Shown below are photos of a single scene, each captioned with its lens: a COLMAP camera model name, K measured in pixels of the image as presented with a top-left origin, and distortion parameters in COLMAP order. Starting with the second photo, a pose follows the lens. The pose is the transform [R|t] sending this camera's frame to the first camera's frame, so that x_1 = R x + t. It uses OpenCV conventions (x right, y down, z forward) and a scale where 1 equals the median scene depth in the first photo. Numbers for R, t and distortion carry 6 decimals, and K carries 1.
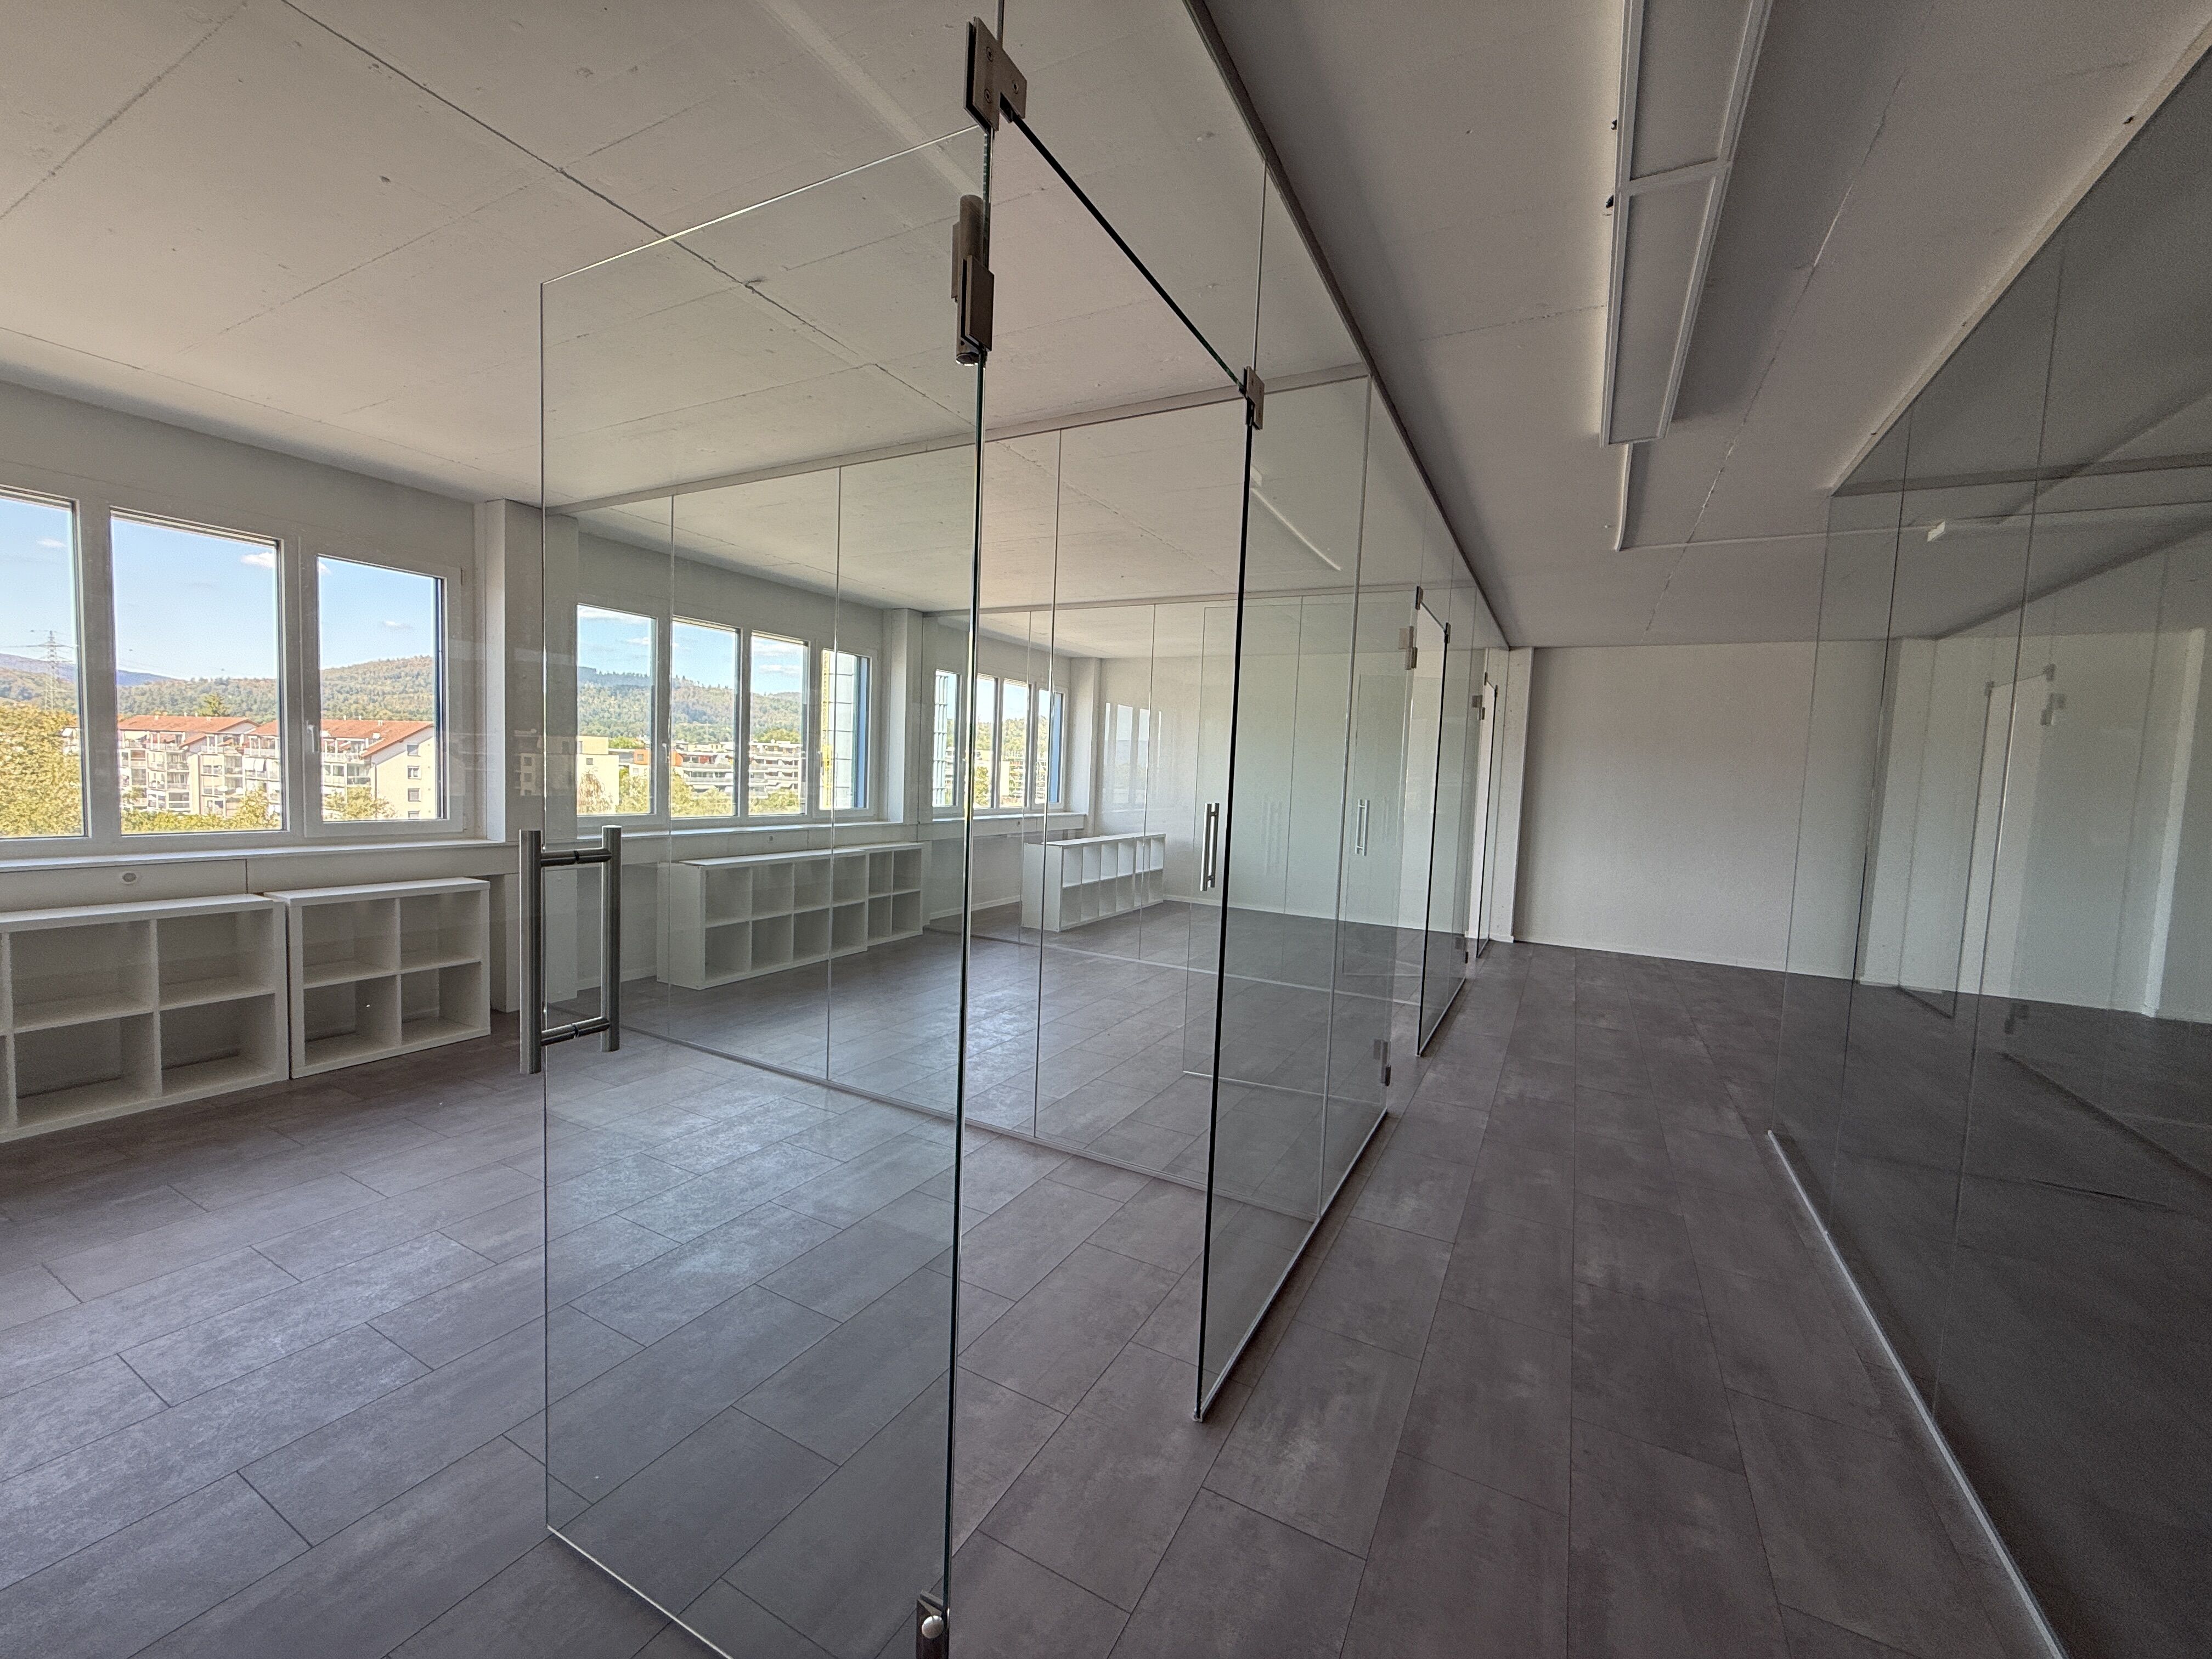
lens RADIAL K [[880.4, 0, 1099.9], [0, 880.4, 830.0], [0, 0, 1]] dist [0.000084, -0.000239]
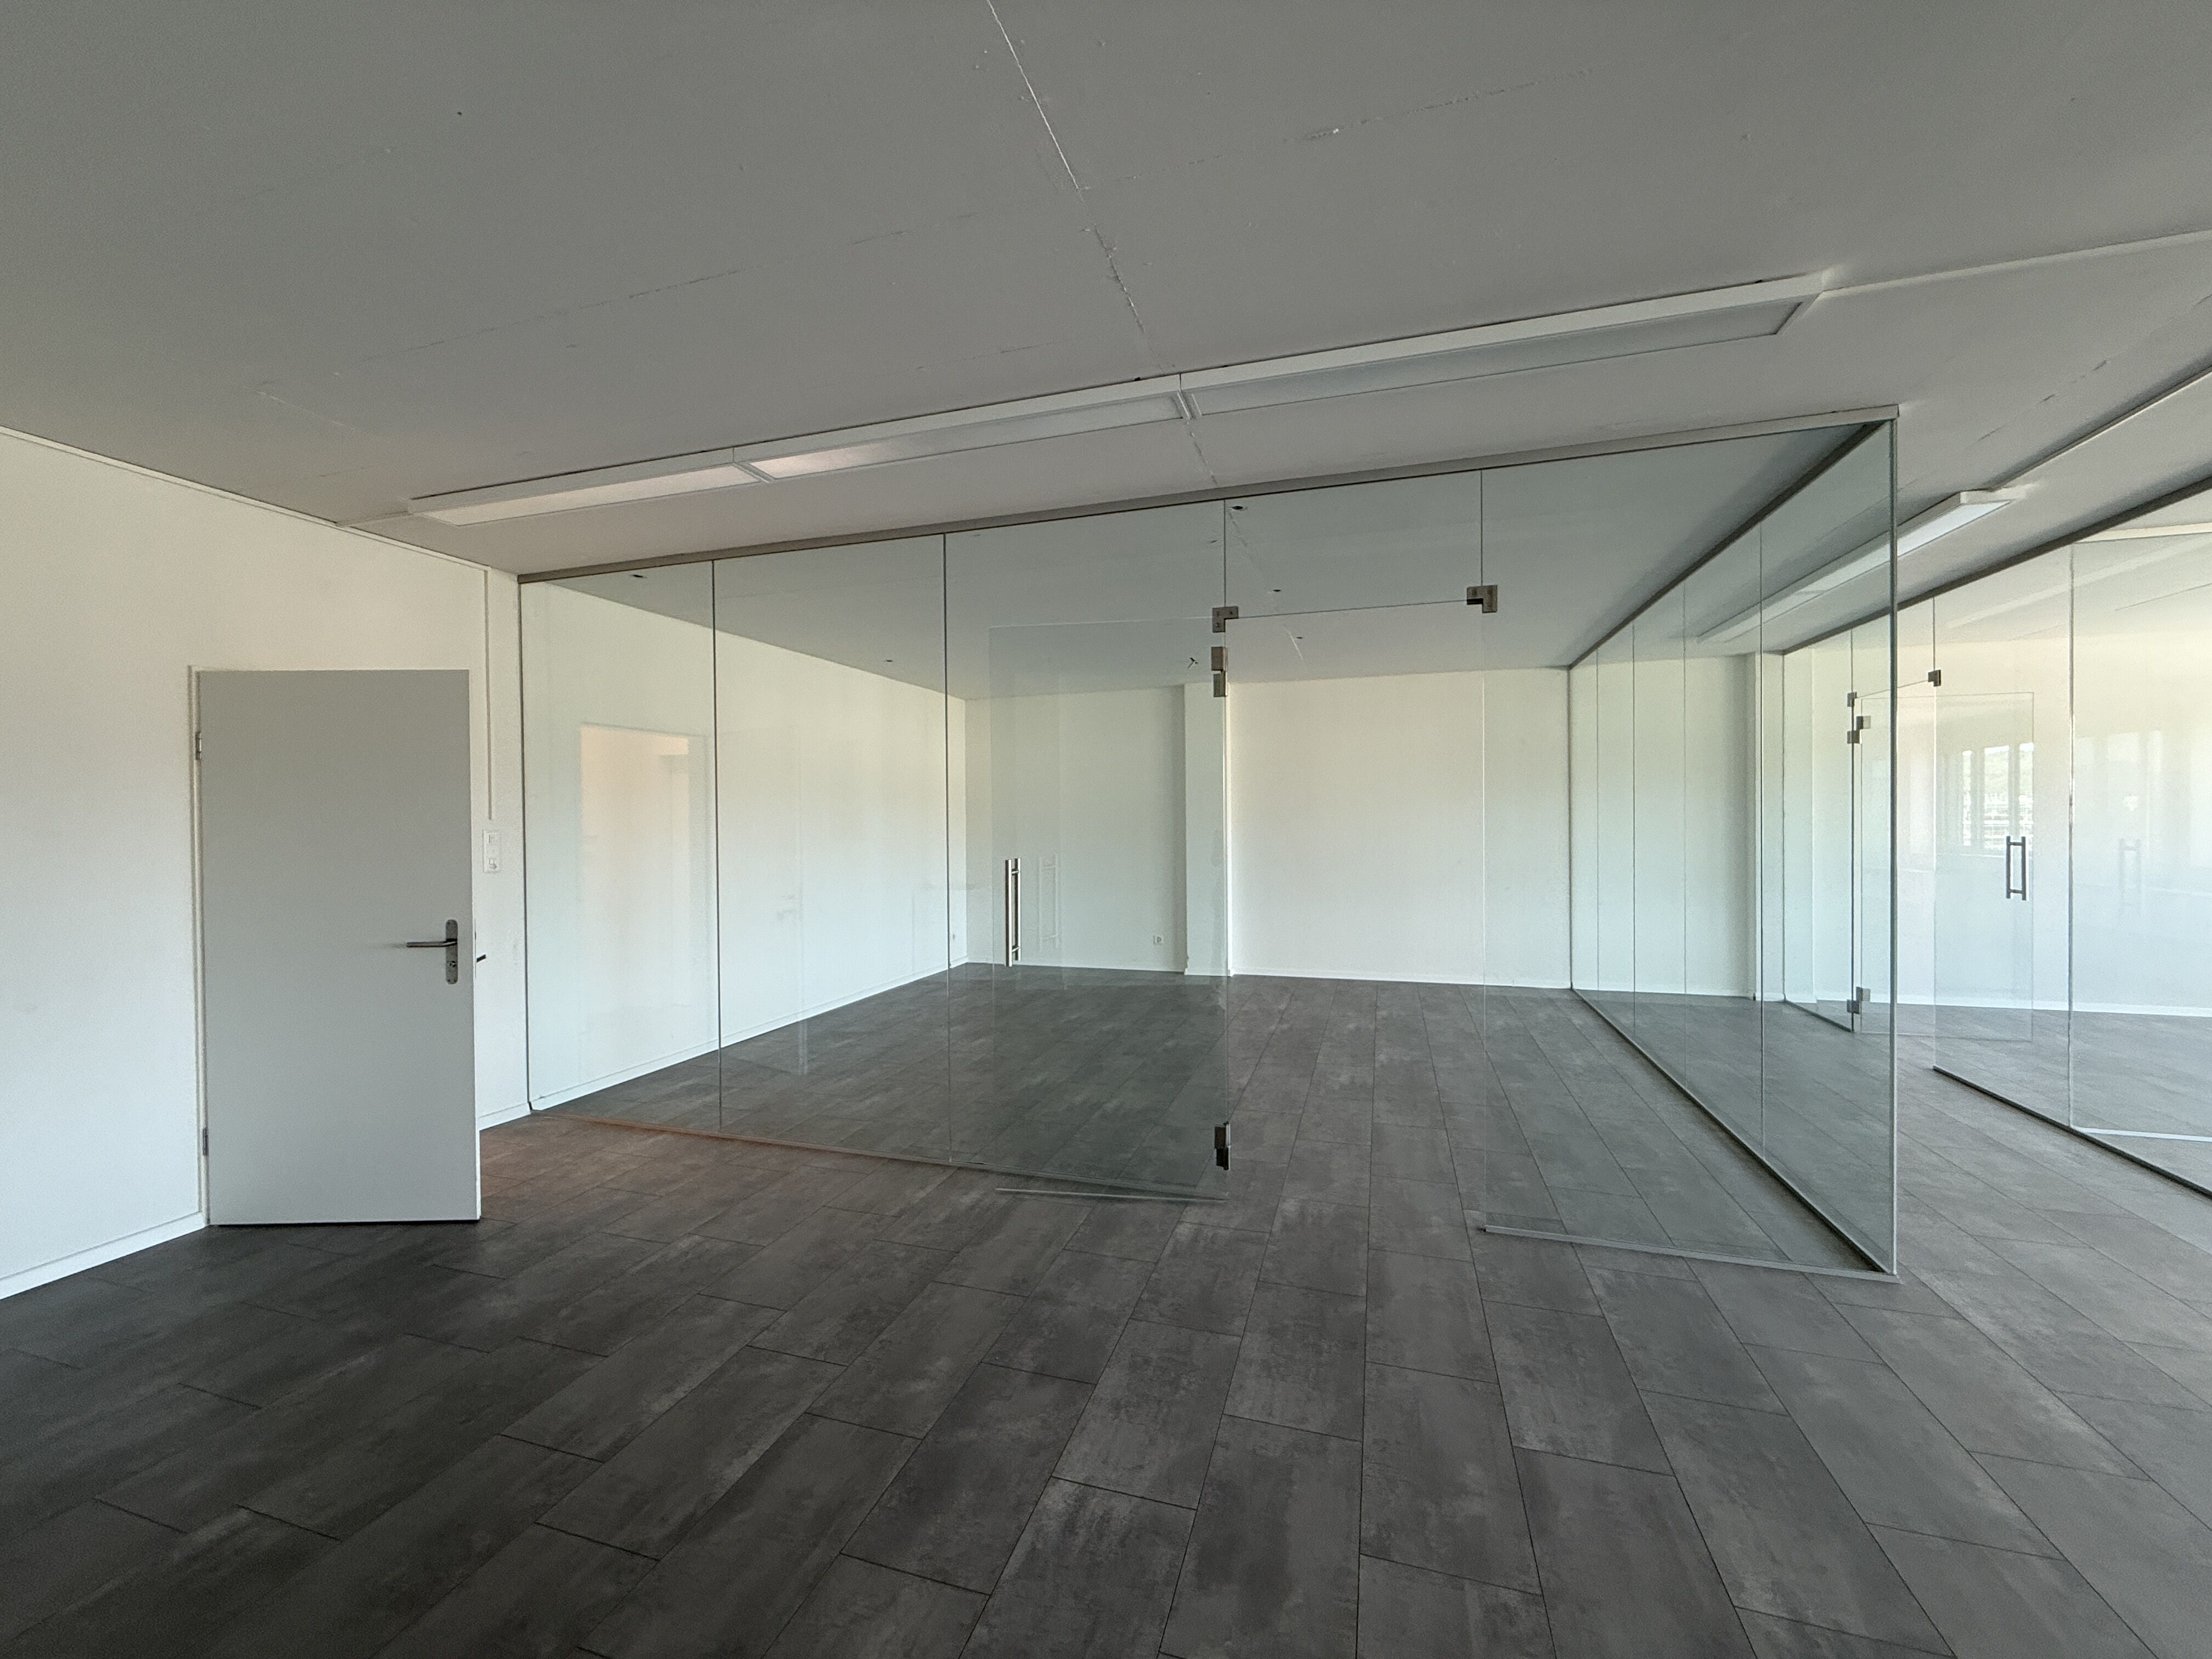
lens RADIAL K [[880.9, 0, 1100.0], [0, 880.9, 830.8], [0, 0, 1]] dist [-0.000018, 0.000095]
pose [[-0.981761, -0.030612, -0.187640, 1.391998], [-0.044385, 0.996584, 0.069644, -0.040293], [0.184867, 0.076702, -0.979766, 1.401016]]
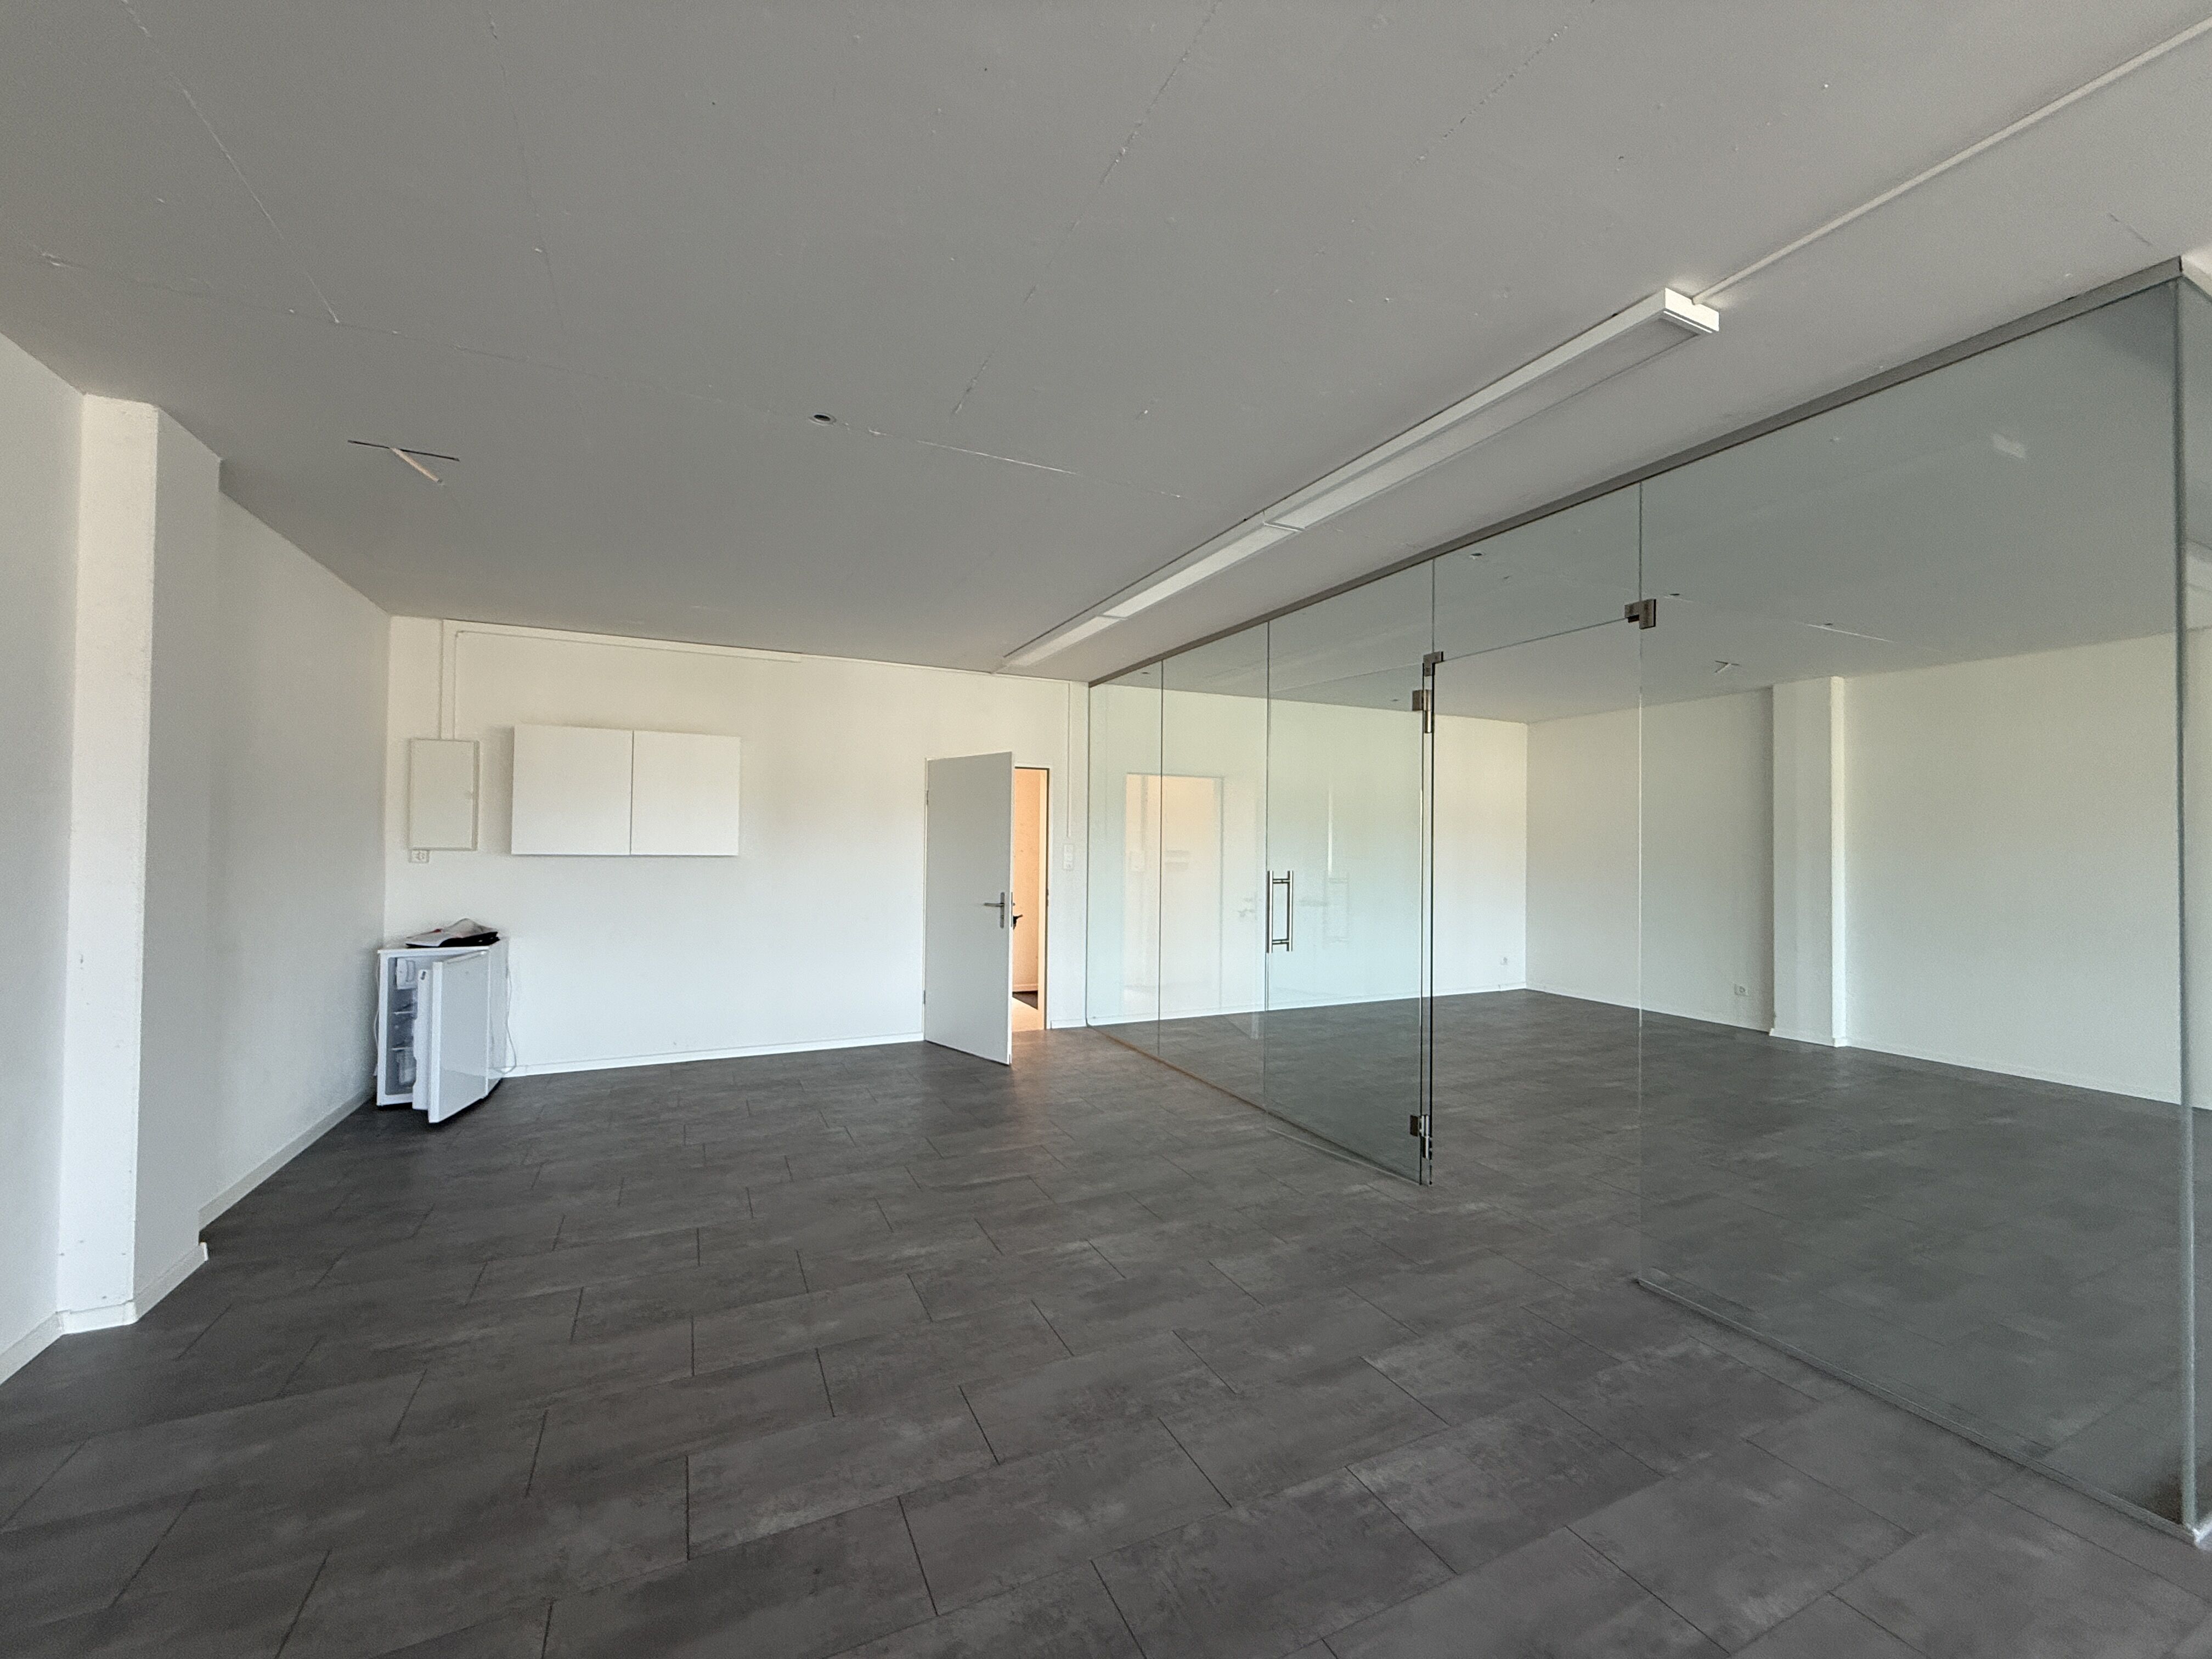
lens RADIAL K [[880.4, 0, 1099.9], [0, 880.4, 830.0], [0, 0, 1]] dist [0.000084, -0.000239]
pose [[-0.805172, -0.040618, 0.591649, 0.875820], [-0.004194, 0.998017, 0.062810, -0.066851], [-0.593027, 0.048091, -0.803745, 1.552764]]
